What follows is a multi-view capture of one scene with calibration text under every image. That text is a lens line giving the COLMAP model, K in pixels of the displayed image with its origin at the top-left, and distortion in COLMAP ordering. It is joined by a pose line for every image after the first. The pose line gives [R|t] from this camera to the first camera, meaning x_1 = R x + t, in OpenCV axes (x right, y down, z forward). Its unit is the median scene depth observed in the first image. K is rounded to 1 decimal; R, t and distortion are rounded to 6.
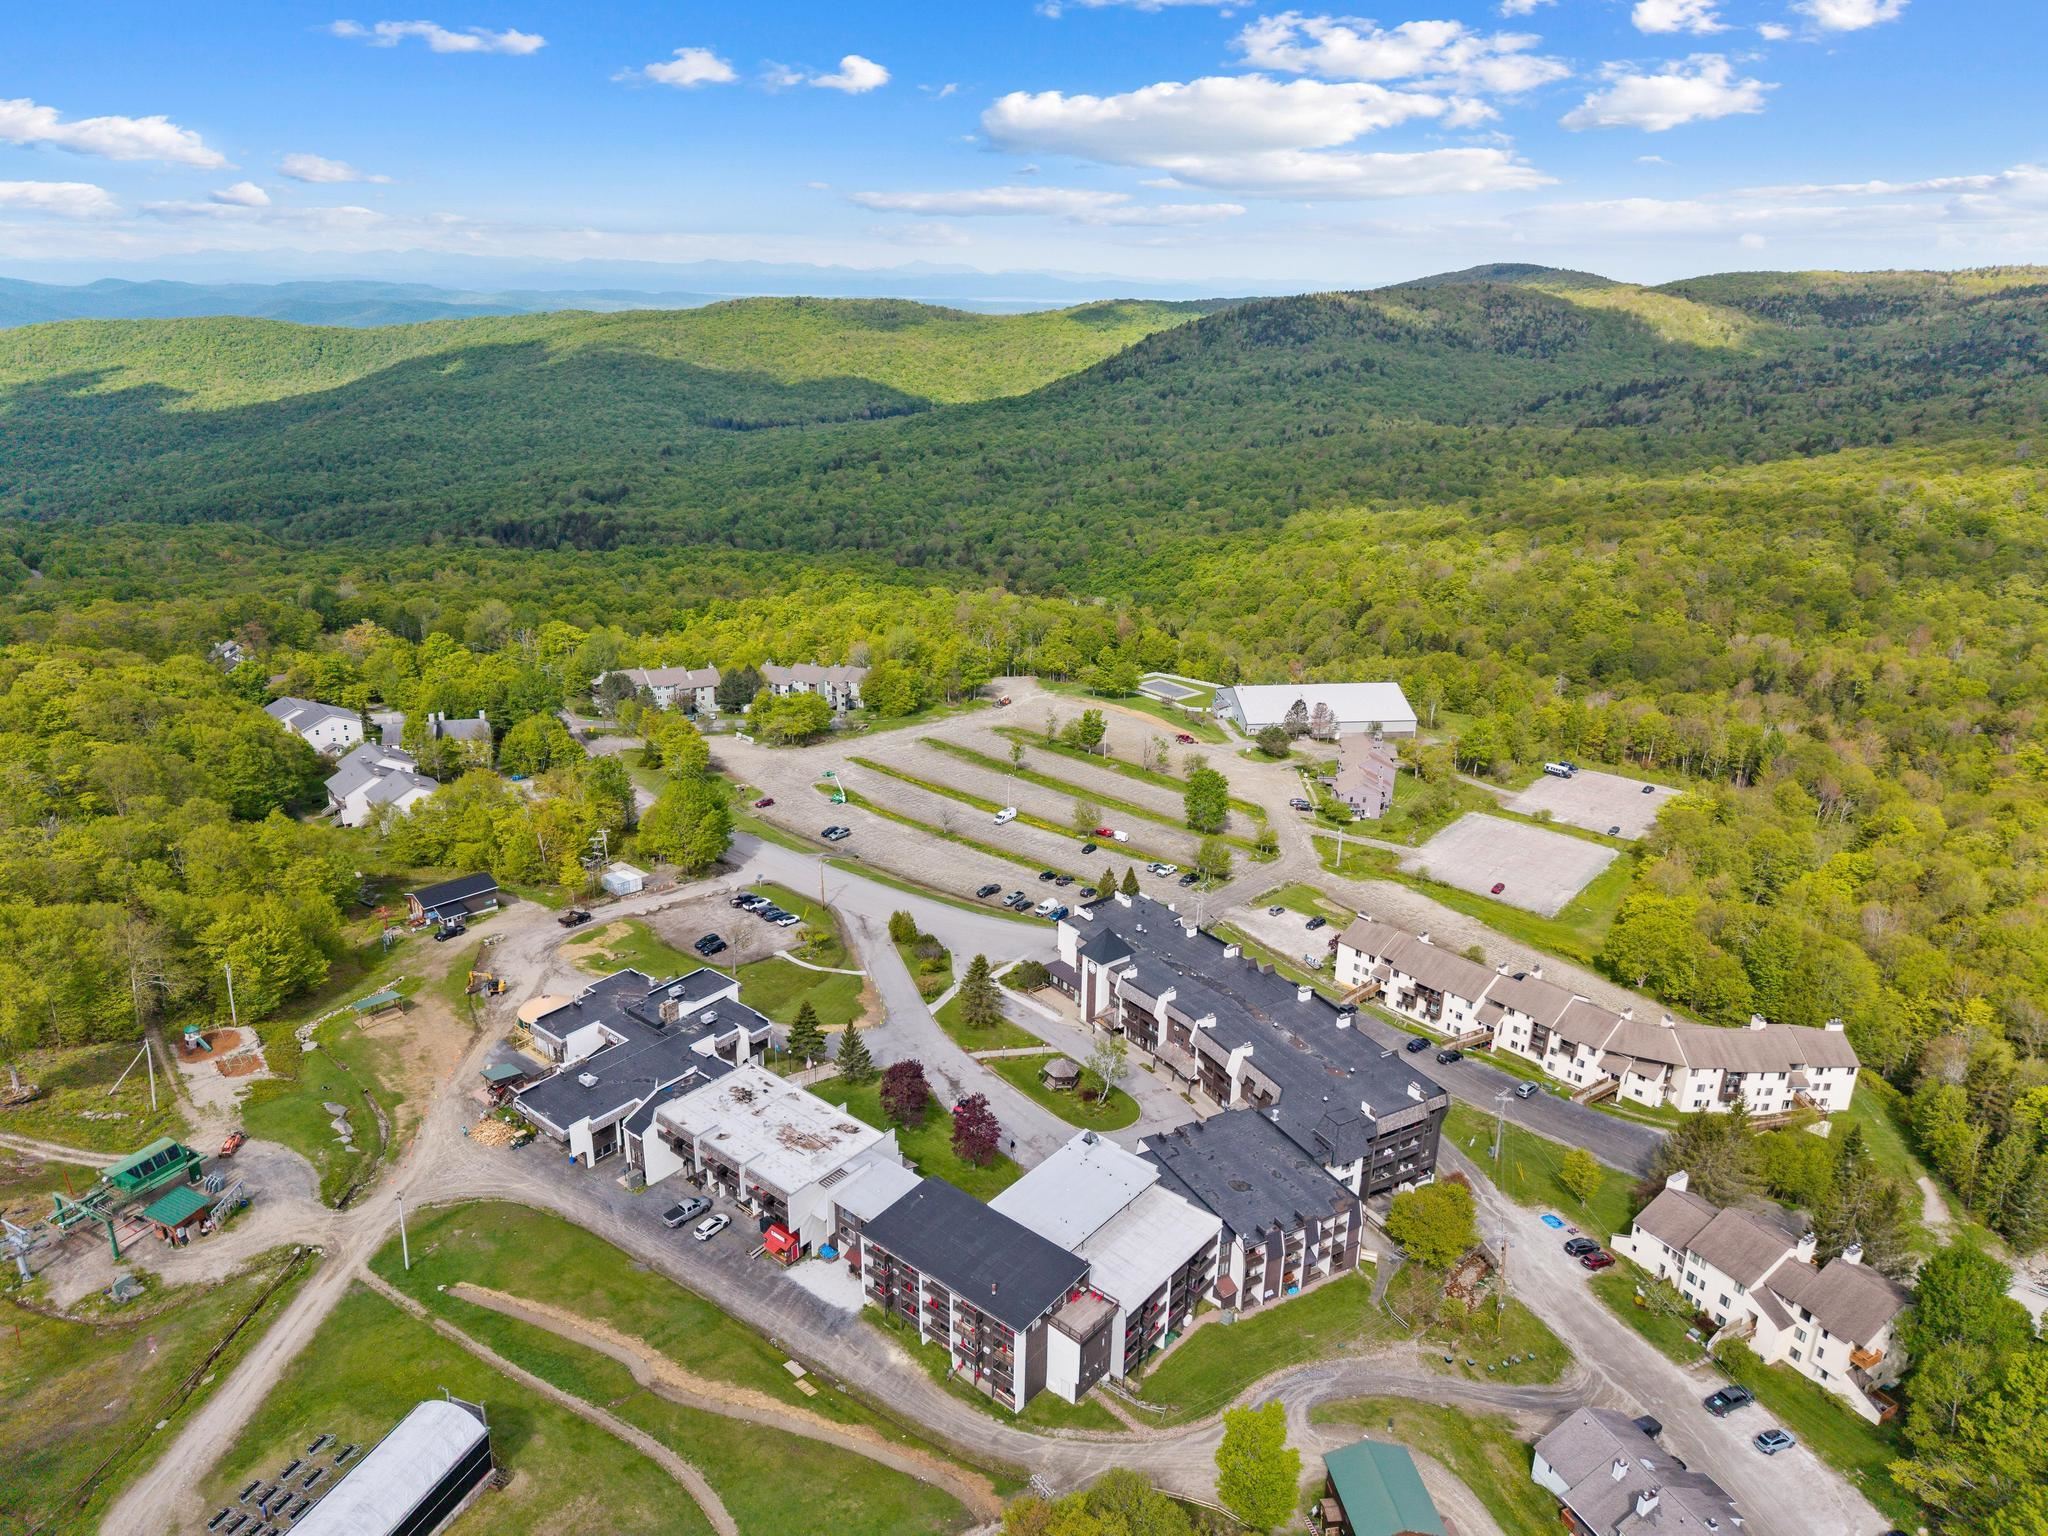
lens RADIAL K [[1358.6, 0, 1027.6], [0, 1358.6, 774.7], [0, 0, 1]] dist [0.034586, -0.040571]
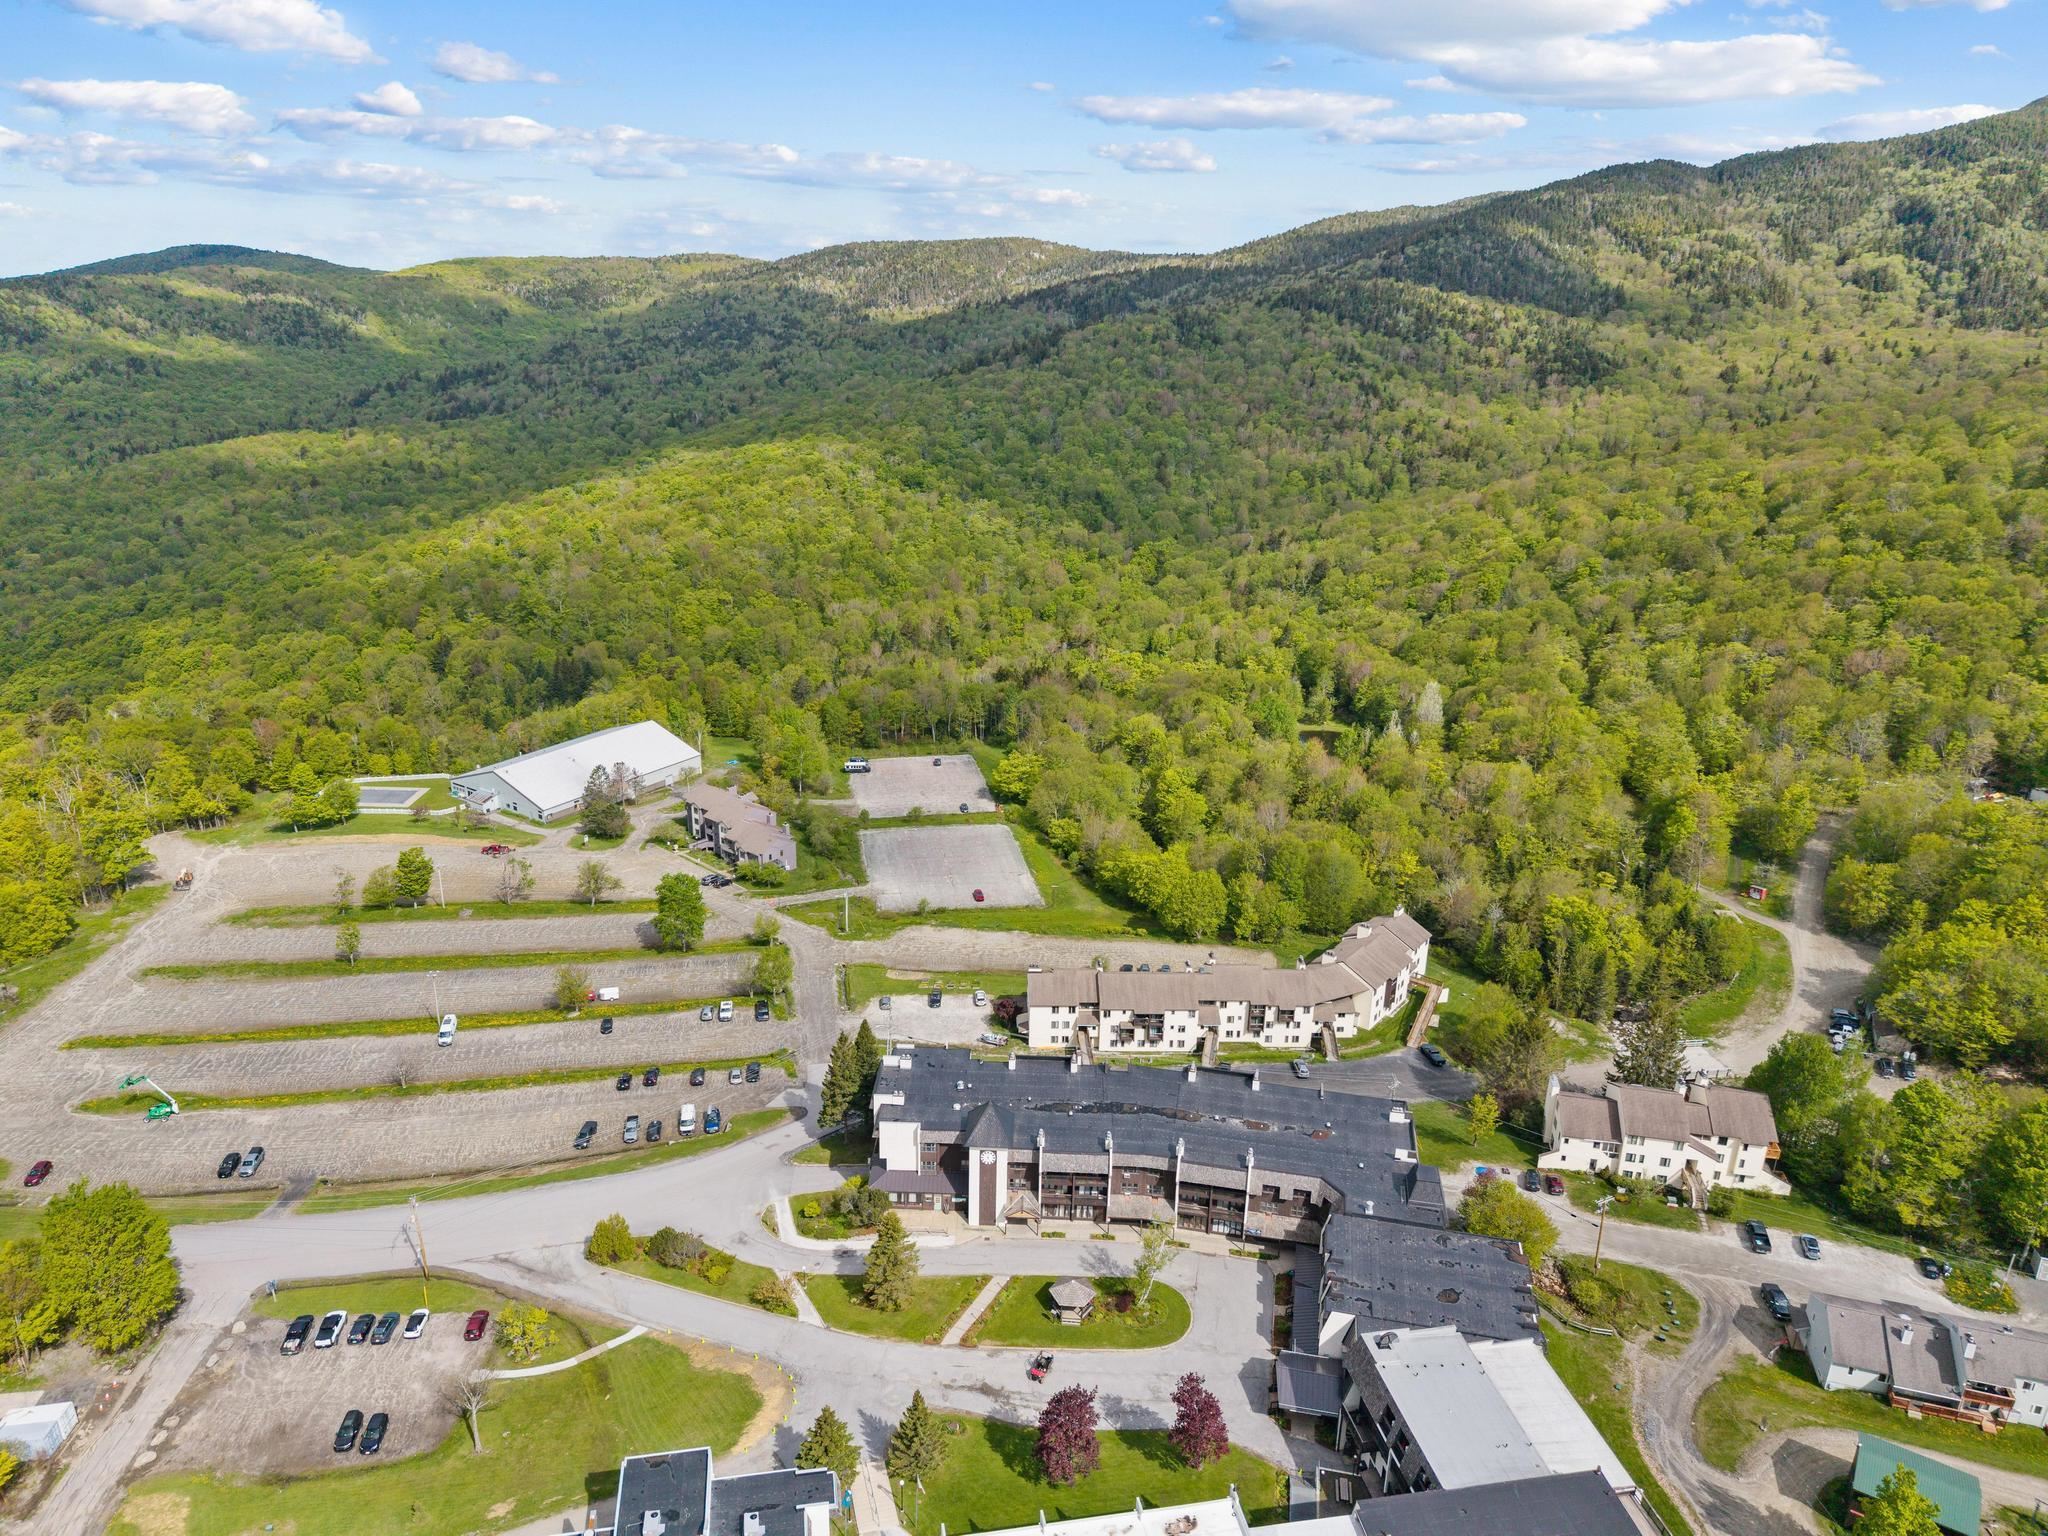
lens RADIAL K [[1360.6, 0, 1012.3], [0, 1360.6, 763.9], [0, 0, 1]] dist [0.030645, -0.025444]
pose [[0.653453, -0.260940, 0.710570, -0.212402], [0.258354, 0.959221, 0.114664, -0.077841], [-0.711514, 0.108651, 0.694221, 0.197232]]
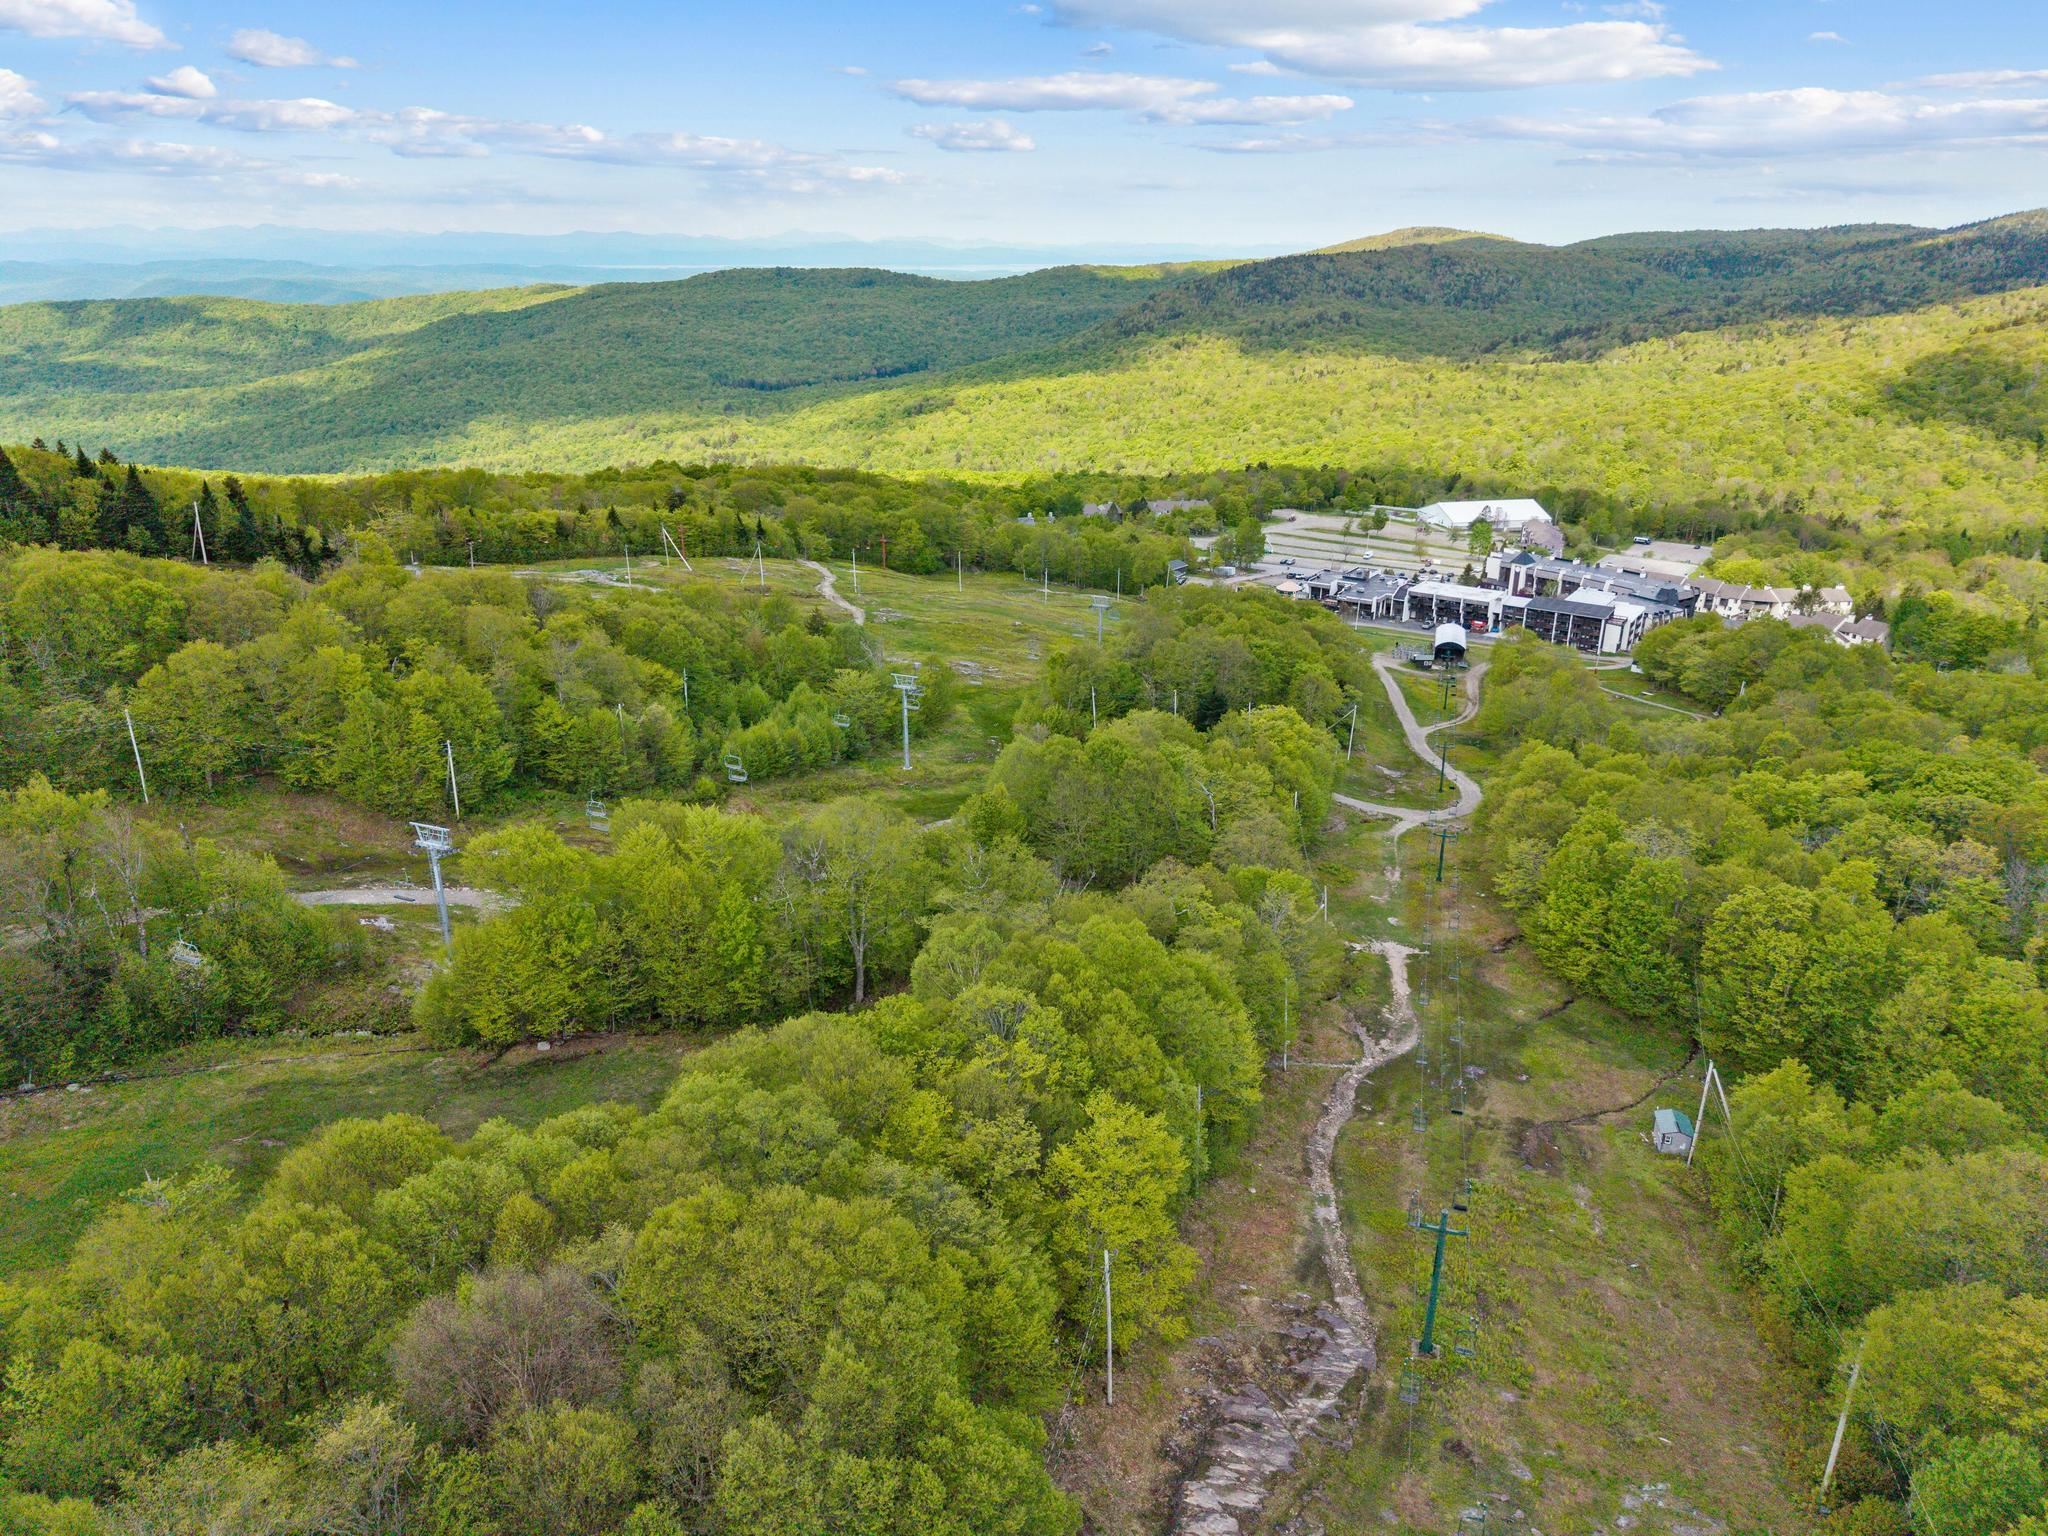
lens RADIAL K [[1353.3, 0, 1026.0], [0, 1353.3, 756.0], [0, 0, 1]] dist [0.063083, -0.086972]
pose [[0.996483, -0.041602, 0.072739, -0.435218], [0.040877, 0.999099, 0.011429, 0.183755], [-0.073149, -0.008416, 0.997286, -0.541323]]
